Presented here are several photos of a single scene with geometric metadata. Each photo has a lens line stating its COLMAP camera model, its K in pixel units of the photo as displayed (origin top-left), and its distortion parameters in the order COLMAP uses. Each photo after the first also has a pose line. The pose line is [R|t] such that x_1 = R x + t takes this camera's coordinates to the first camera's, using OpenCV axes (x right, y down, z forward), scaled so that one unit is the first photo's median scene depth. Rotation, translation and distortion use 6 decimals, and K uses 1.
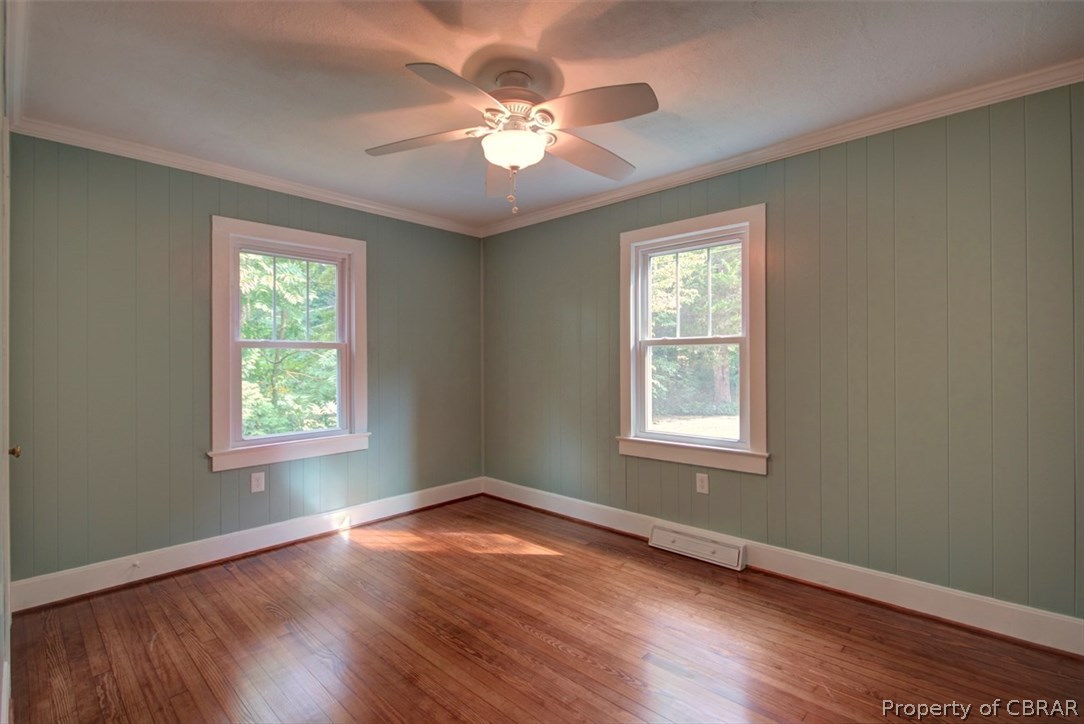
lens RADIAL K [[498.6, 0, 540.5], [0, 498.6, 357.8], [0, 0, 1]] dist [-0.004774, -0.000176]
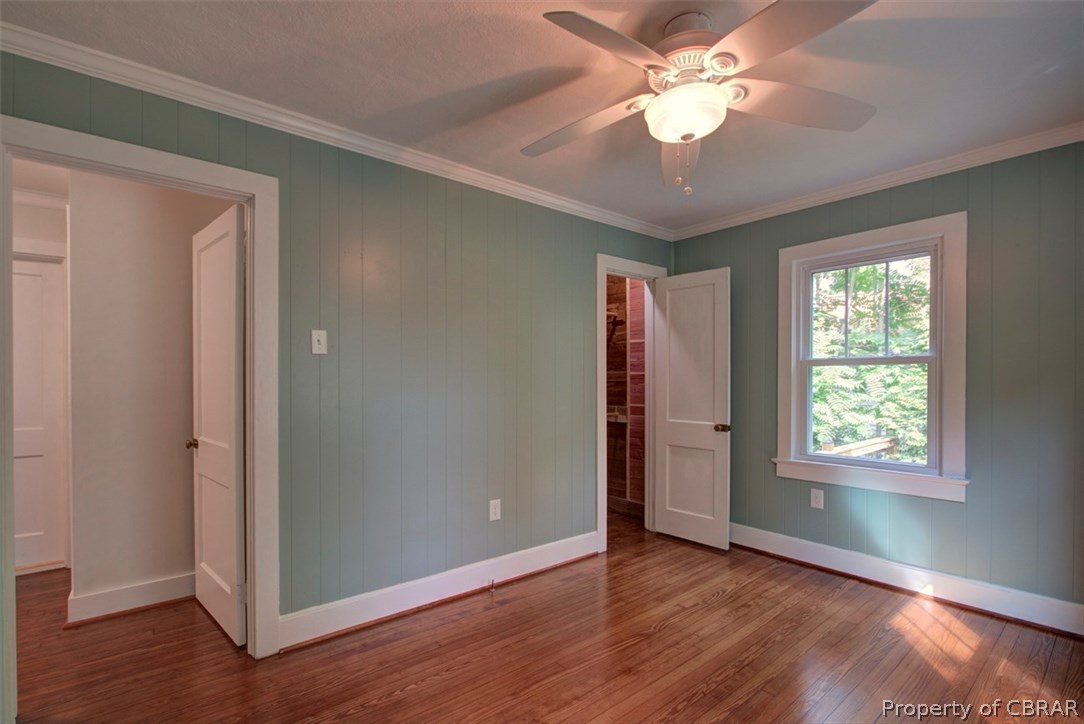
lens RADIAL K [[498.6, 0, 537.6], [0, 498.6, 380.7], [0, 0, 1]] dist [-0.004774, -0.000176]
pose [[-0.125064, 0.006827, -0.992125, 0.459528], [0.005601, 0.999965, 0.006175, 0.000961], [0.992133, -0.004784, -0.125098, 0.513717]]
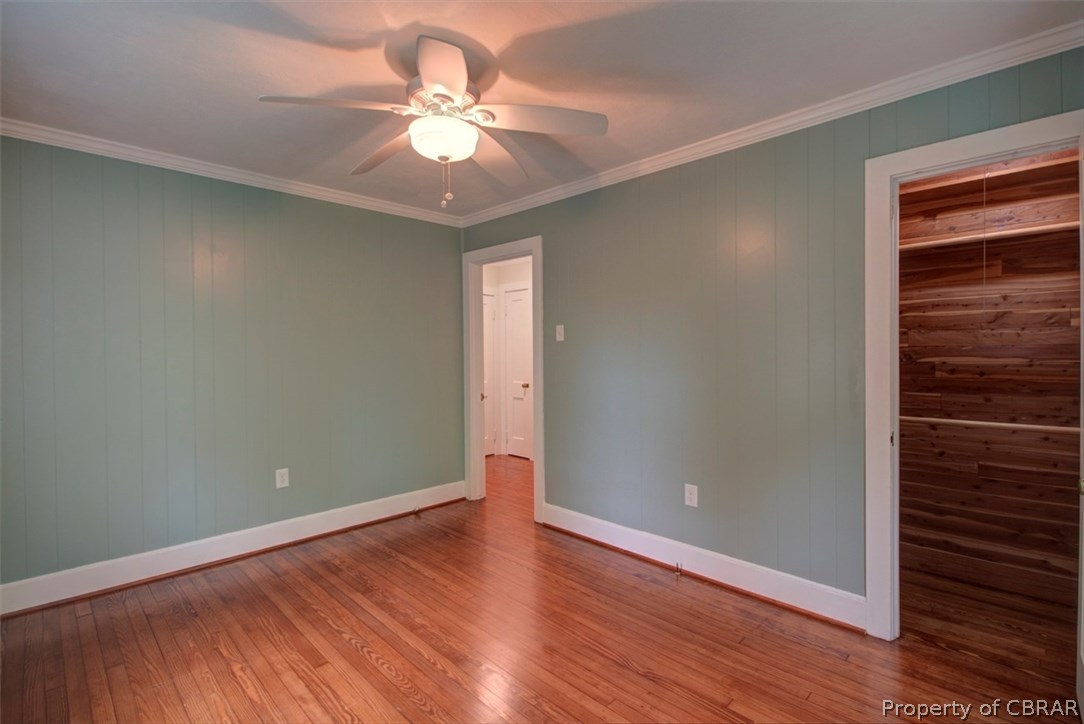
lens RADIAL K [[498.6, 0, 539.9], [0, 498.6, 355.3], [0, 0, 1]] dist [-0.004774, -0.000176]
pose [[-0.999816, 0.010176, 0.016270, -0.148676], [0.010265, 0.999933, 0.005406, -0.009501], [-0.016214, 0.005572, -0.999853, 1.156719]]
